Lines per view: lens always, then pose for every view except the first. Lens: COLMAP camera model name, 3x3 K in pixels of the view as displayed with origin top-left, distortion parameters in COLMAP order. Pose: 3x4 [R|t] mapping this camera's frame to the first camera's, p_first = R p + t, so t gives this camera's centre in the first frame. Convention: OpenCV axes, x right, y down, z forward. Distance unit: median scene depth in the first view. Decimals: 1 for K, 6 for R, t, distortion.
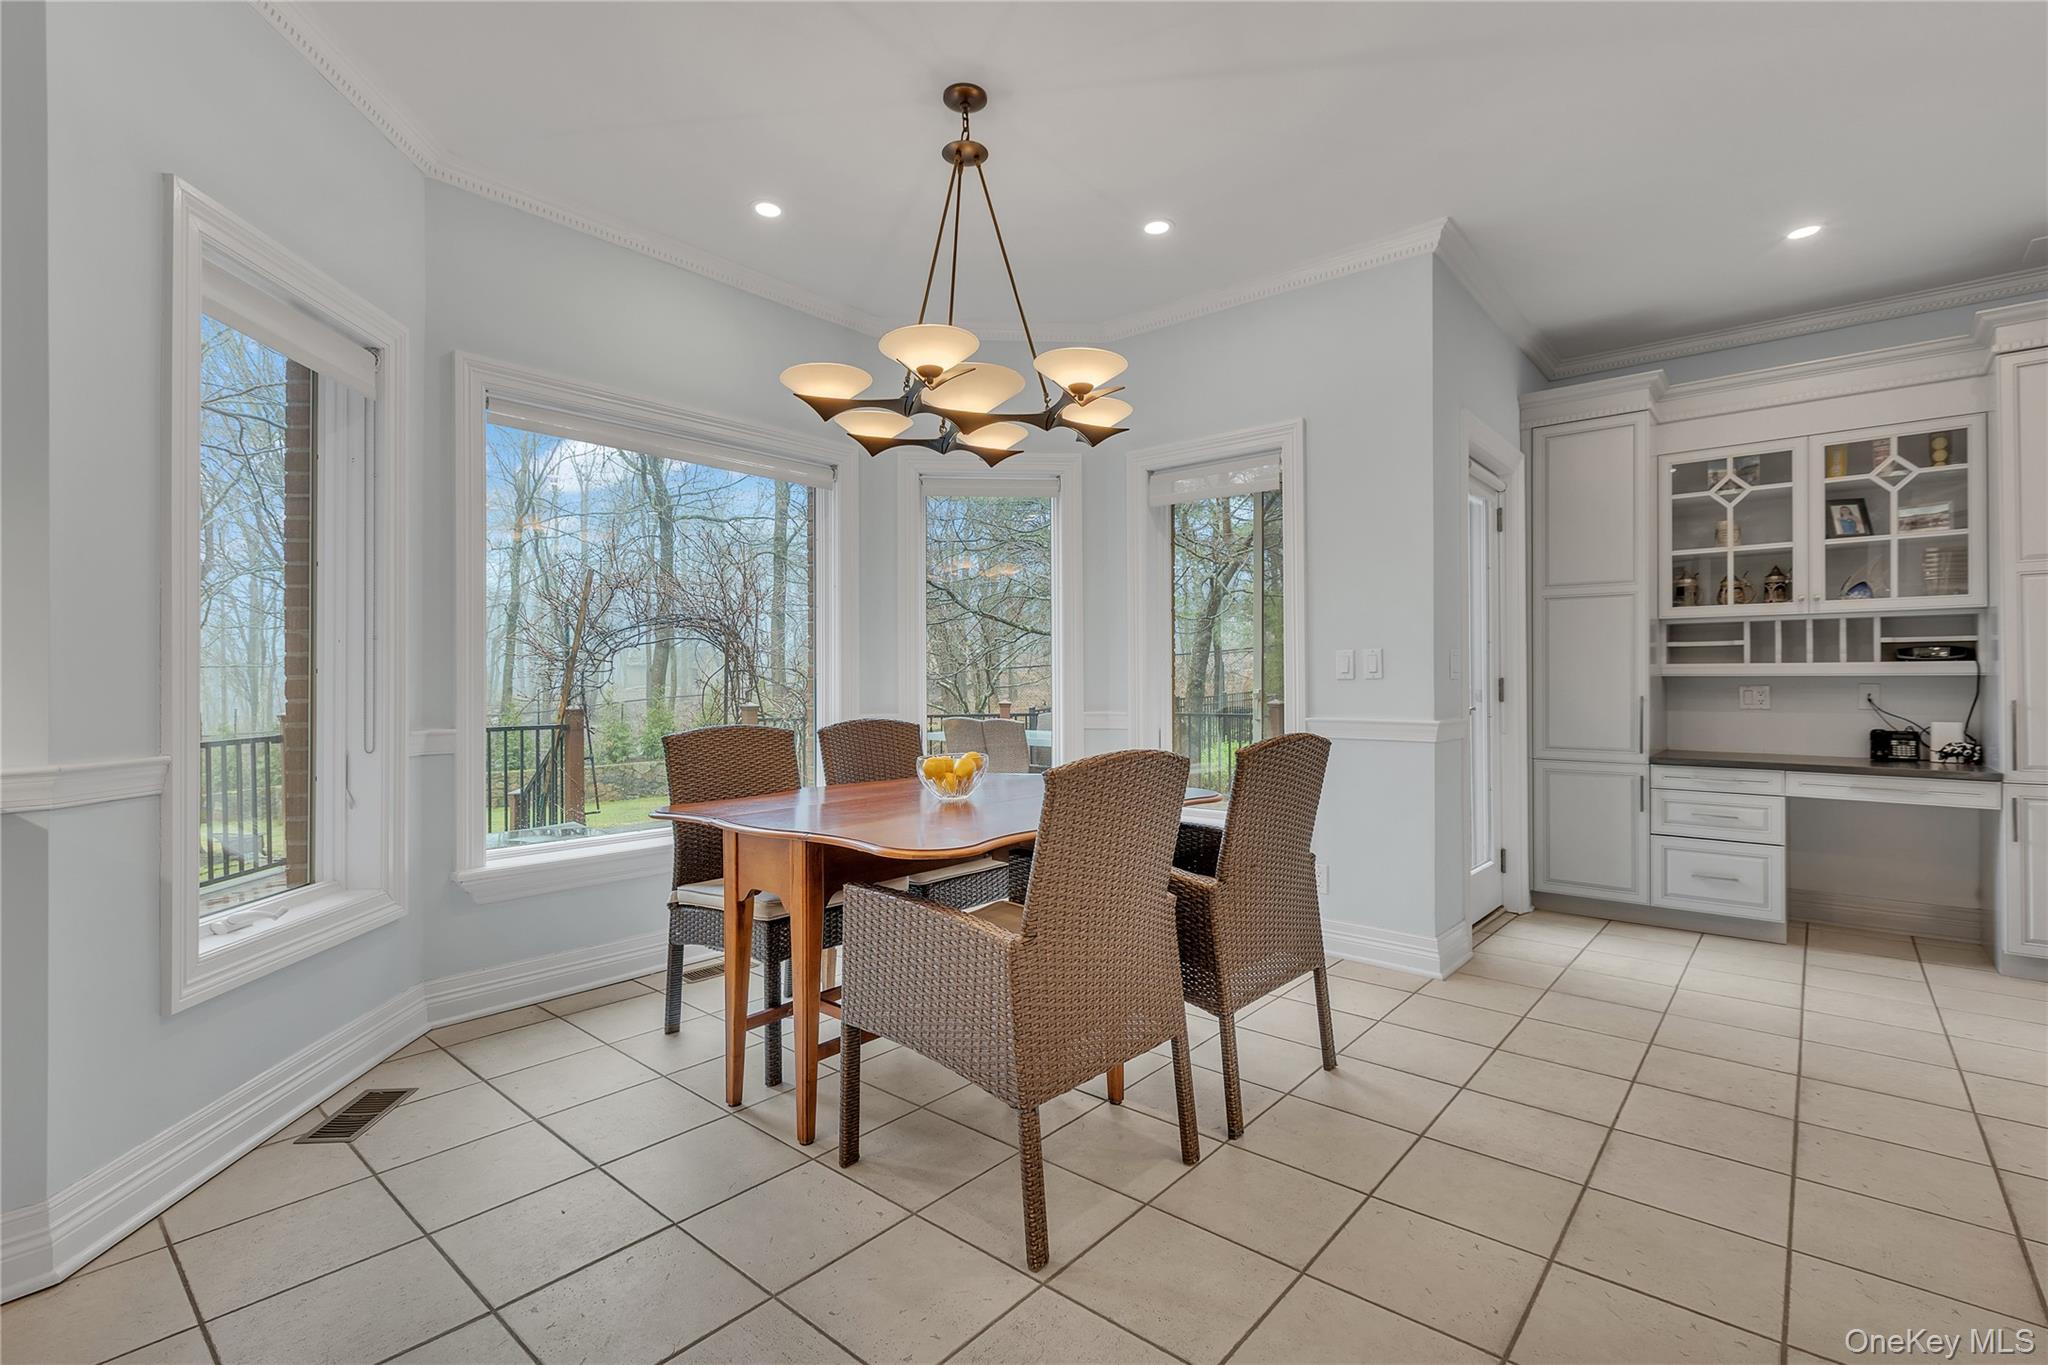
lens RADIAL K [[935.5, 0, 1017.1], [0, 935.5, 683.2], [0, 0, 1]] dist [0.002971, 0.000782]
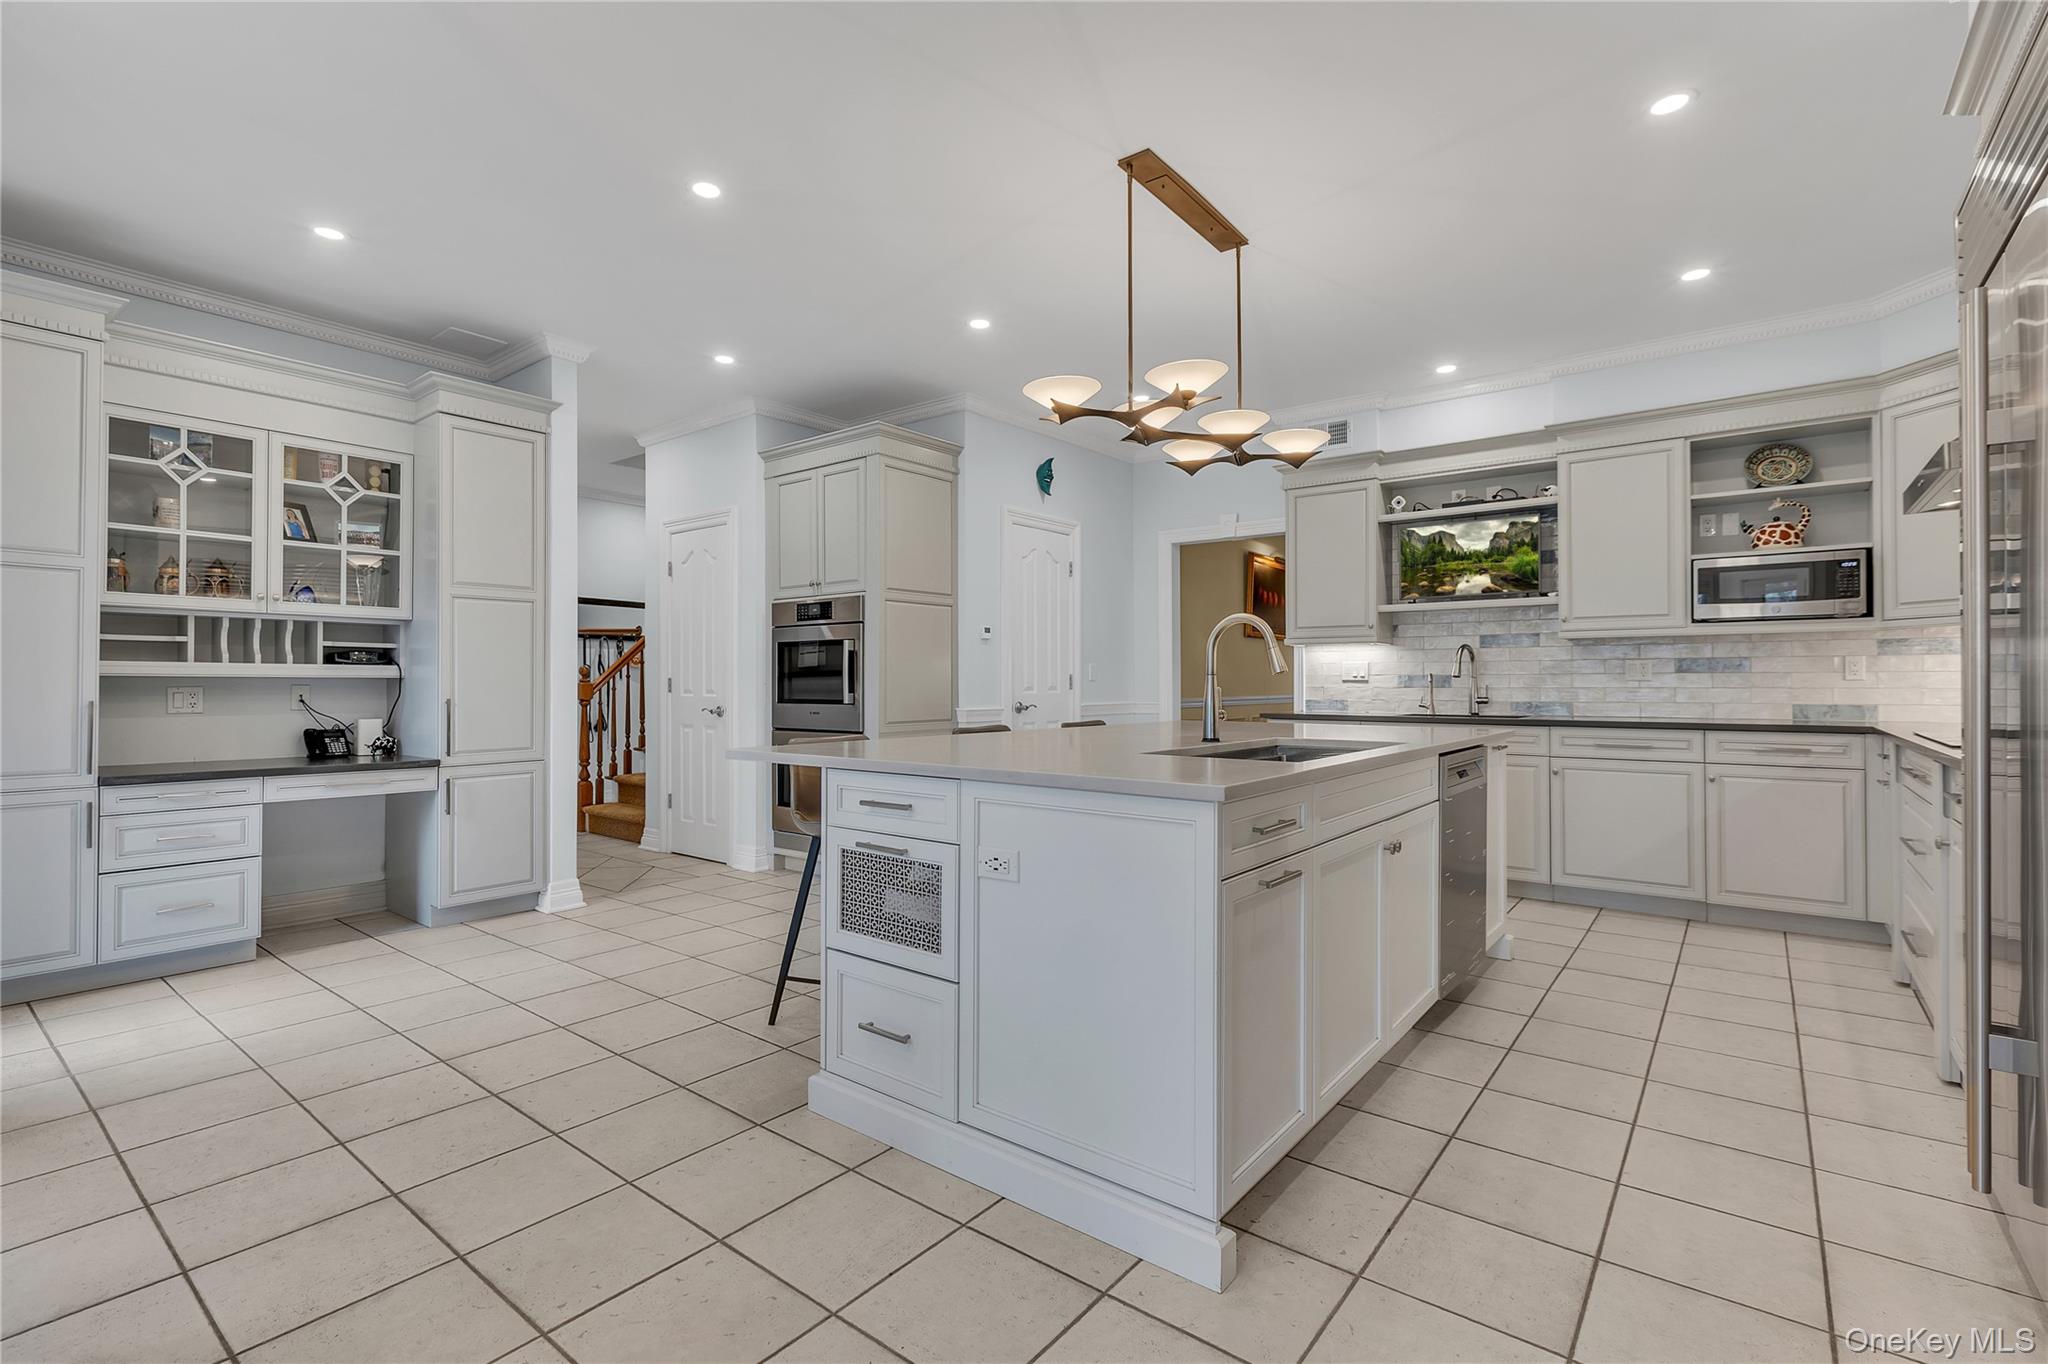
lens RADIAL K [[935.5, 0, 1016.5], [0, 935.5, 679.6], [0, 0, 1]] dist [0.002971, 0.000782]
pose [[-0.039948, 0.004259, 0.999193, -0.156687], [-0.003621, 0.999984, -0.004408, -0.003721], [-0.999195, -0.003794, -0.039932, 0.262754]]
